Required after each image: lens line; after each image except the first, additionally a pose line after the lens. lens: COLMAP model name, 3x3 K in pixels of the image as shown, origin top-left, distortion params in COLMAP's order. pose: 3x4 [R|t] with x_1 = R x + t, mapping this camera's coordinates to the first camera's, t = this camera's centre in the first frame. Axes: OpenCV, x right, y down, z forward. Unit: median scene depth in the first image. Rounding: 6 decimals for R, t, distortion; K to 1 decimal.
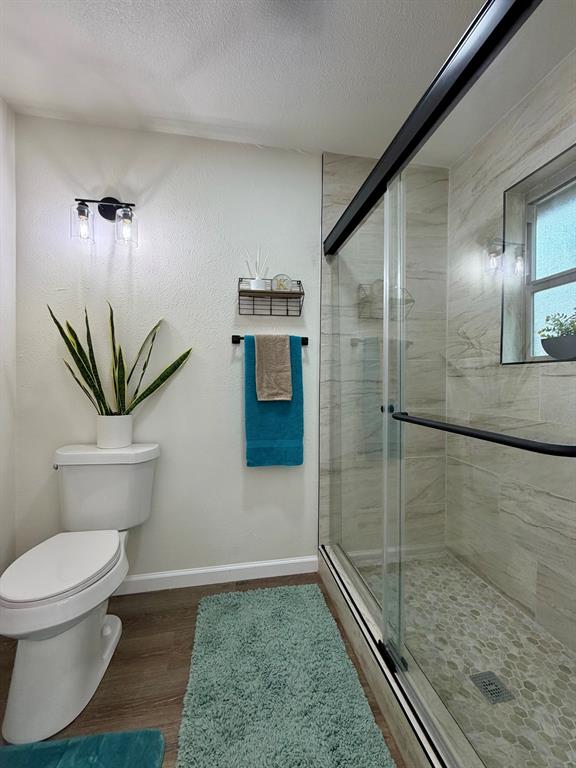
lens RADIAL K [[309.0, 0, 288.0], [0, 309.0, 384.0], [0, 0, 1]] dist [0.002953, 0.001100]
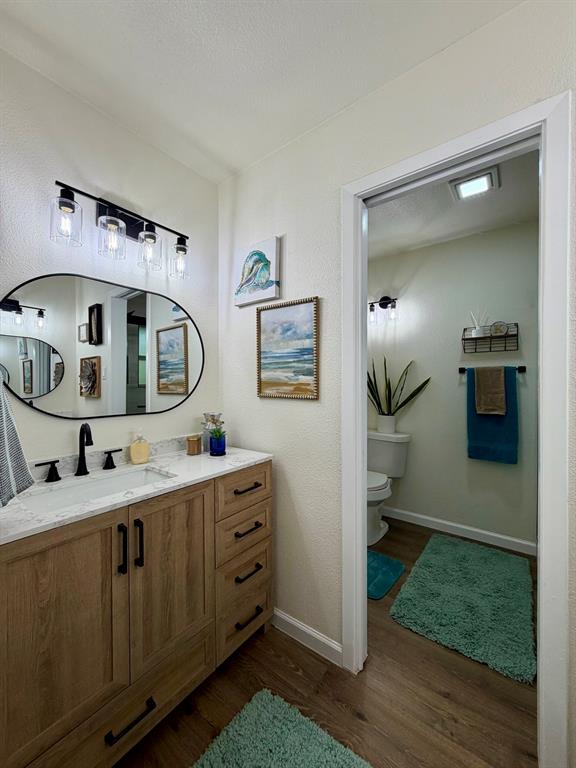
lens RADIAL K [[309.0, 0, 288.0], [0, 309.0, 384.0], [0, 0, 1]] dist [0.002953, 0.001100]
pose [[0.675370, 0.004472, -0.737466, 0.365537], [-0.009120, 0.999956, -0.002289, -0.070135], [0.737423, 0.008272, 0.675381, -0.613896]]
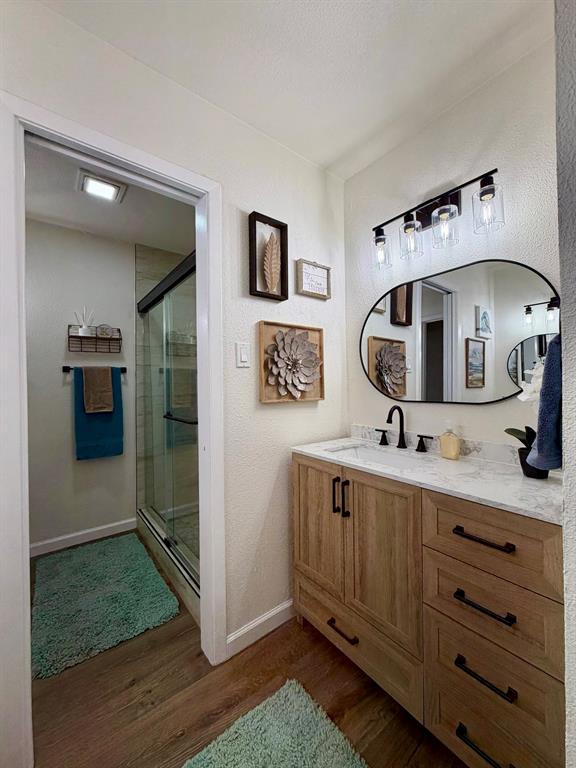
lens RADIAL K [[309.0, 0, 288.0], [0, 309.0, 384.0], [0, 0, 1]] dist [0.002953, 0.001100]
pose [[0.886212, -0.012167, 0.463120, 0.068654], [0.018241, 0.999796, -0.008638, -0.049216], [-0.462921, 0.016103, 0.886253, -0.688820]]
